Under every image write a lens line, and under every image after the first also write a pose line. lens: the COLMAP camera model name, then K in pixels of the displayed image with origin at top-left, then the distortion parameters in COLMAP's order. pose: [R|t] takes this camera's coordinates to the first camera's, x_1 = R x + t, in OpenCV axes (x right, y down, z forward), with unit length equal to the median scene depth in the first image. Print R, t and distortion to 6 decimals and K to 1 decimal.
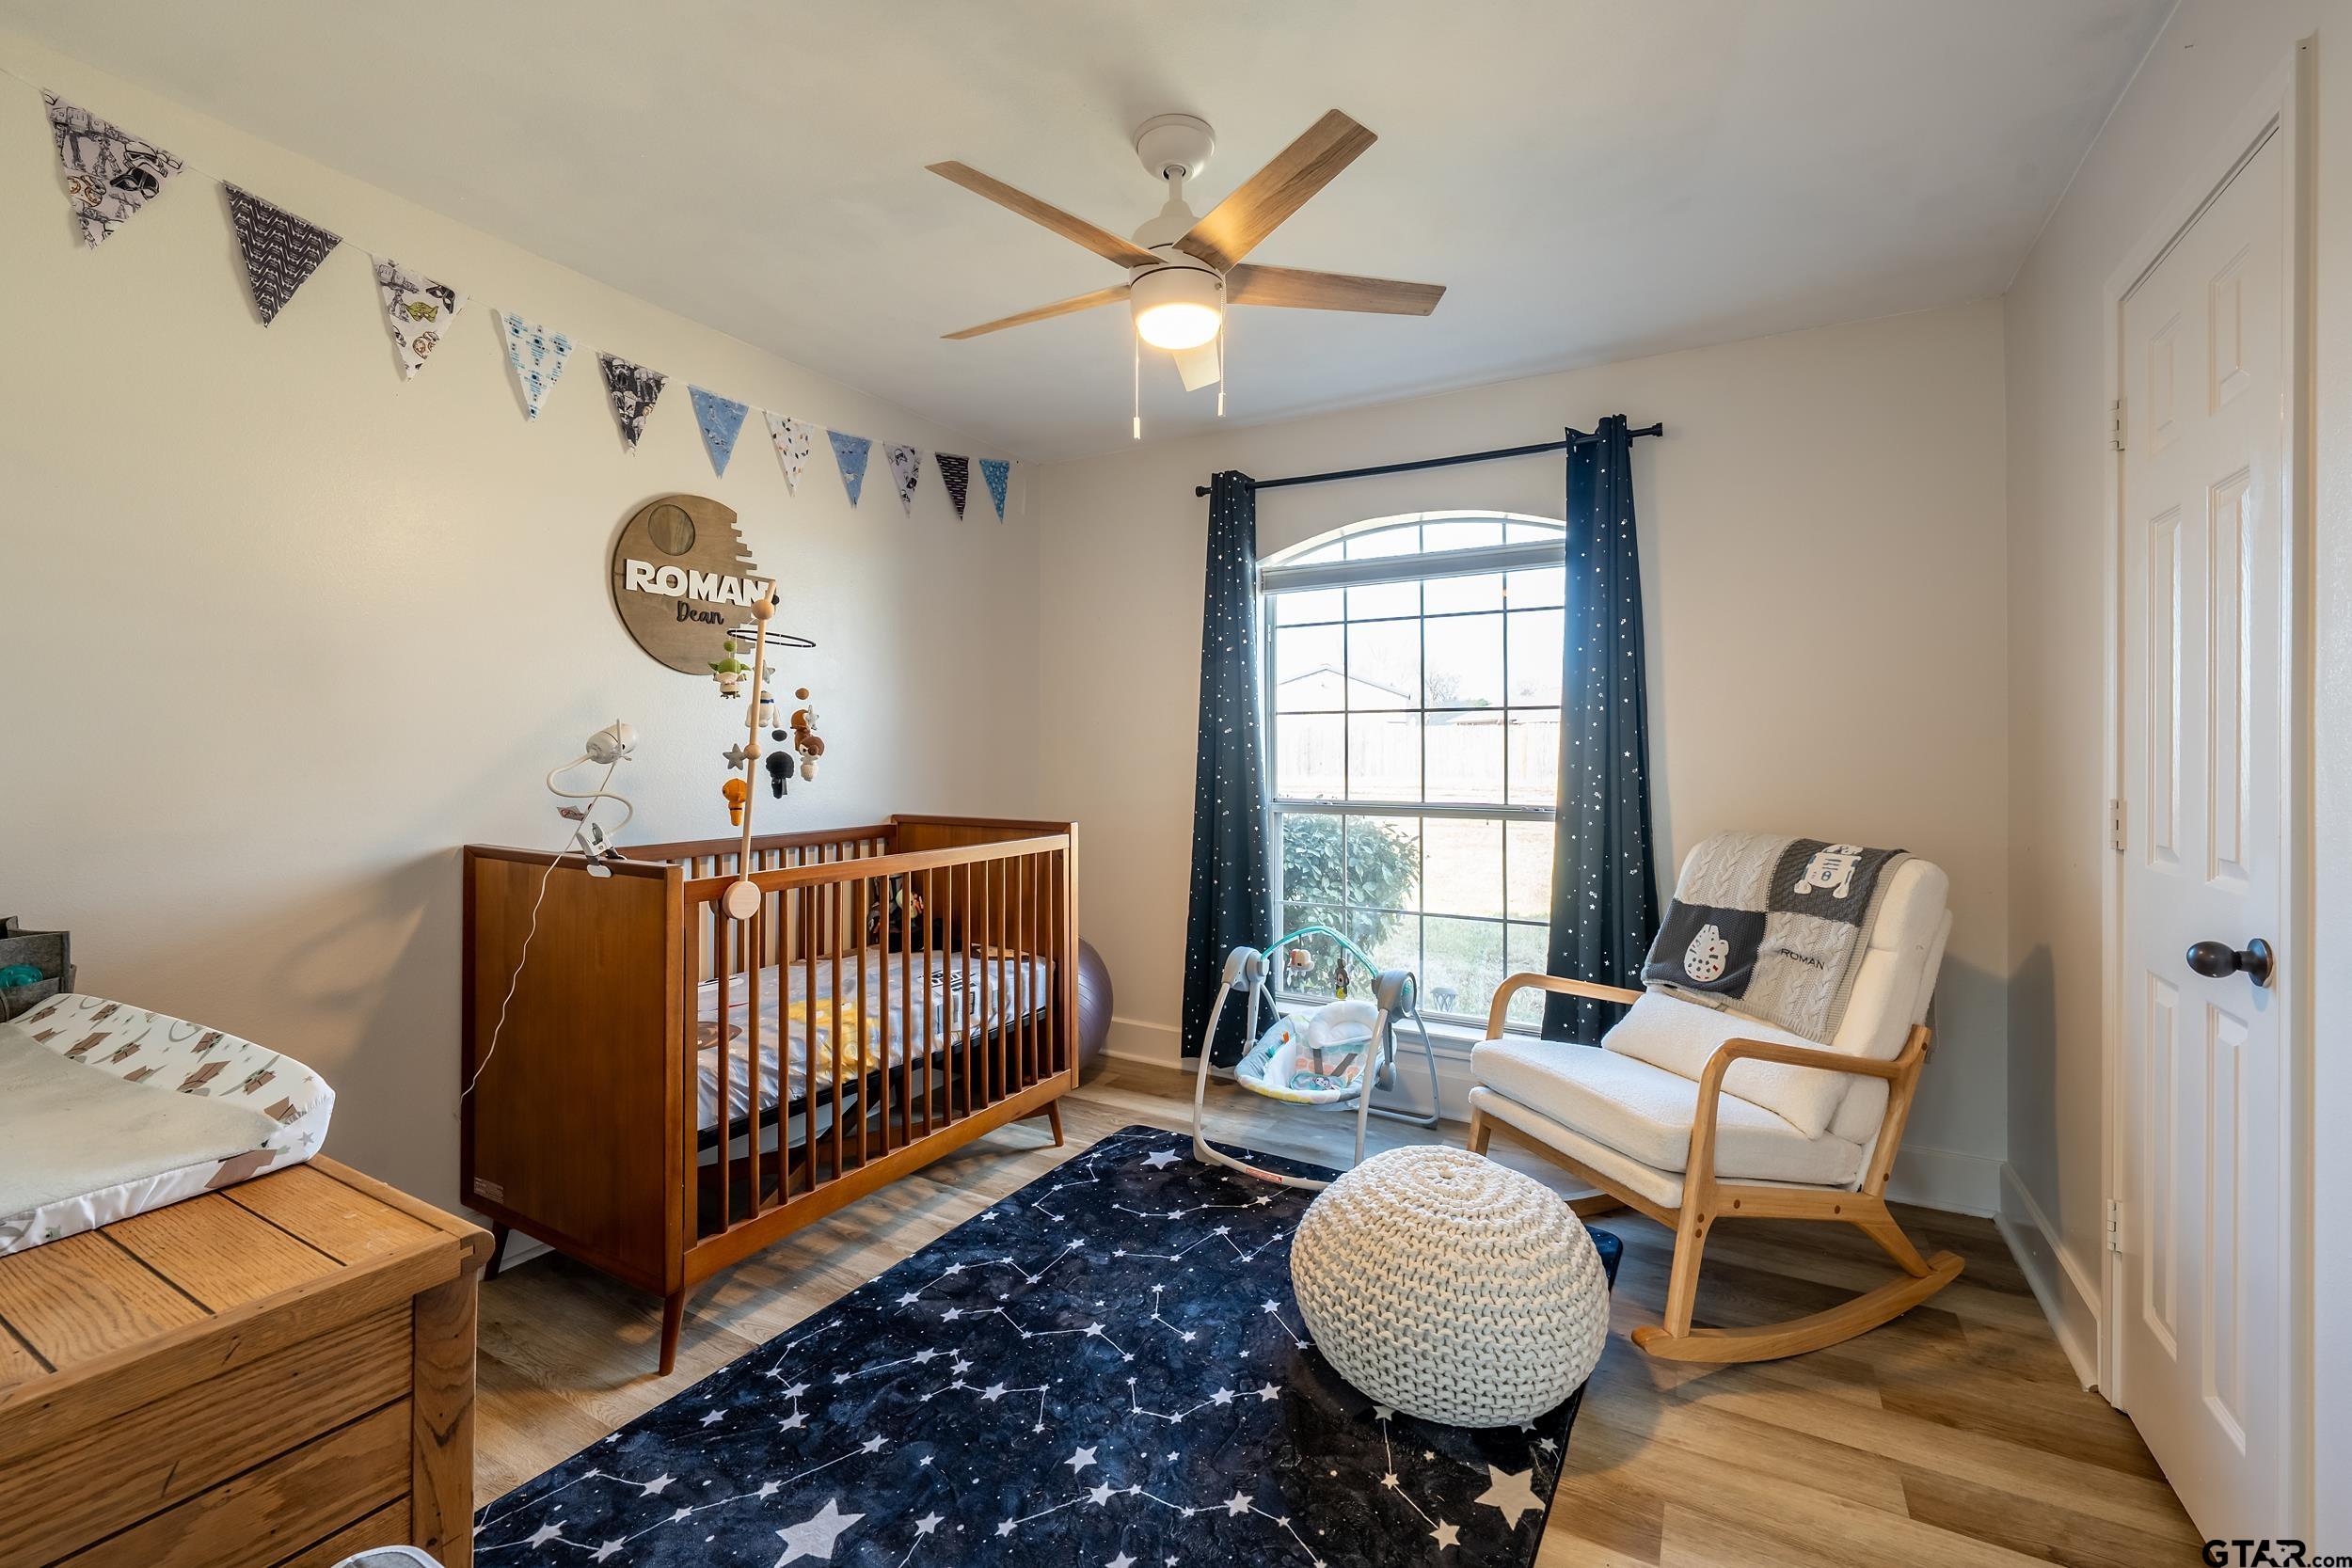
lens RADIAL K [[983.4, 0, 1195.7], [0, 983.4, 764.8], [0, 0, 1]] dist [-0.003262, 0.000485]
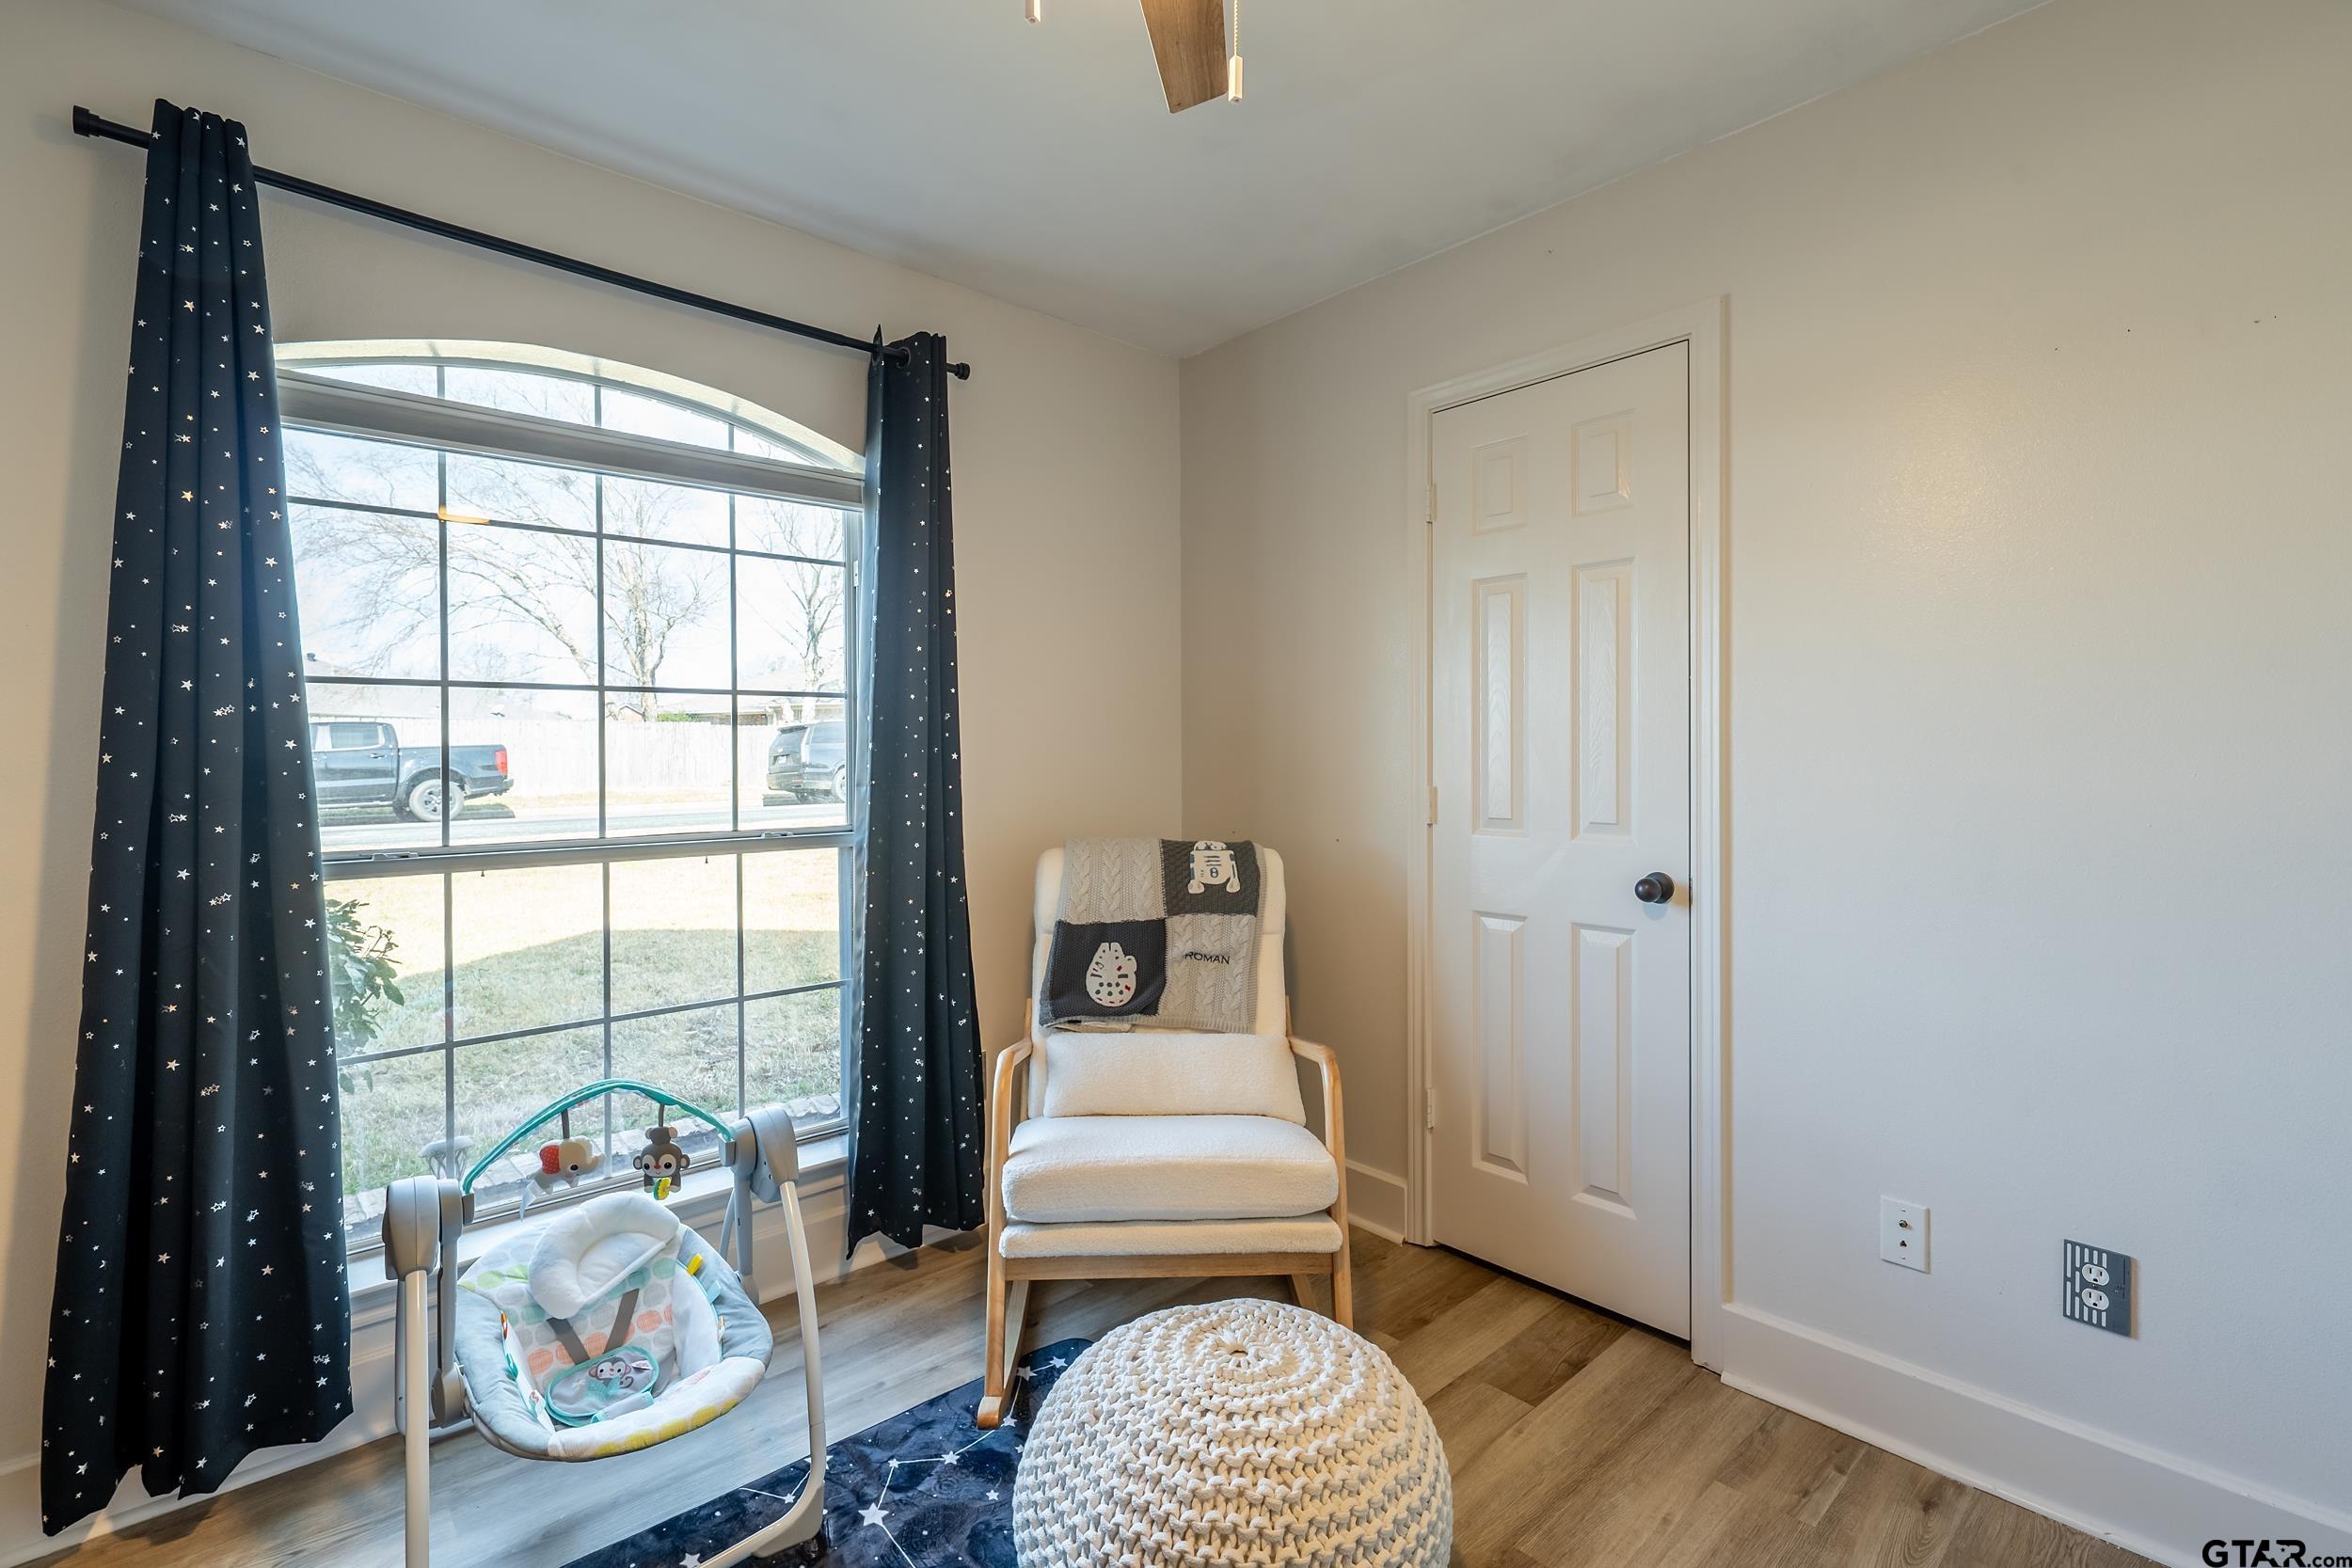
lens RADIAL K [[1044.9, 0, 1179.5], [0, 1044.9, 758.5], [0, 0, 1]] dist [0.004027, -0.002110]
pose [[0.334231, -0.009605, 0.942442, -0.372311], [0.018734, 0.999818, 0.003546, -0.009891], [-0.942305, 0.016471, 0.334350, 0.624835]]
